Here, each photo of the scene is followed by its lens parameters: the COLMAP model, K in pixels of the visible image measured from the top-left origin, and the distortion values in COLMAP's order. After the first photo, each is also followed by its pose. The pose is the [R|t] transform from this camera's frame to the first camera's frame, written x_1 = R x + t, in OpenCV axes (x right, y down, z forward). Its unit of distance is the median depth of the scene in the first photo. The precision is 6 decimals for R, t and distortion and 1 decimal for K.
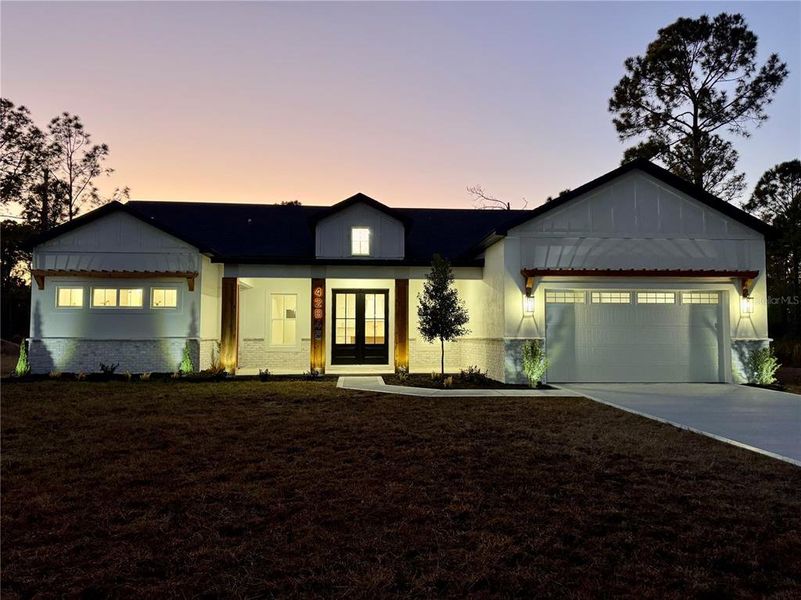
lens RADIAL K [[568.6, 0, 391.8], [0, 568.6, 297.5], [0, 0, 1]] dist [0.009486, 0.002419]
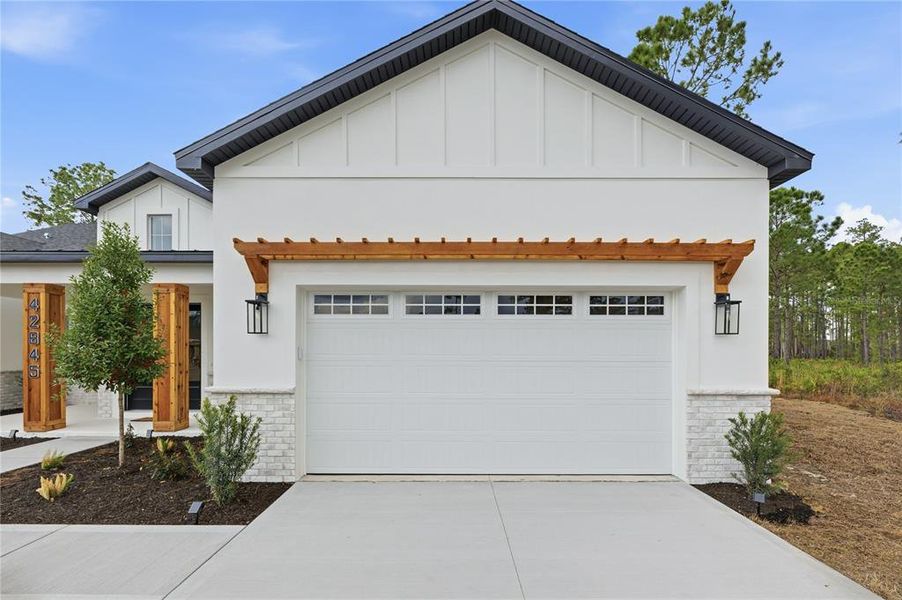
lens RADIAL K [[384.0, 0, 449.6], [0, 384.0, 354.1], [0, 0, 1]] dist [0.000199, 0.000155]
pose [[0.998031, 0.003653, -0.062624, 0.223980], [0.000000, 0.998304, 0.058224, 0.013609], [0.062730, -0.058109, 0.996337, 0.360232]]
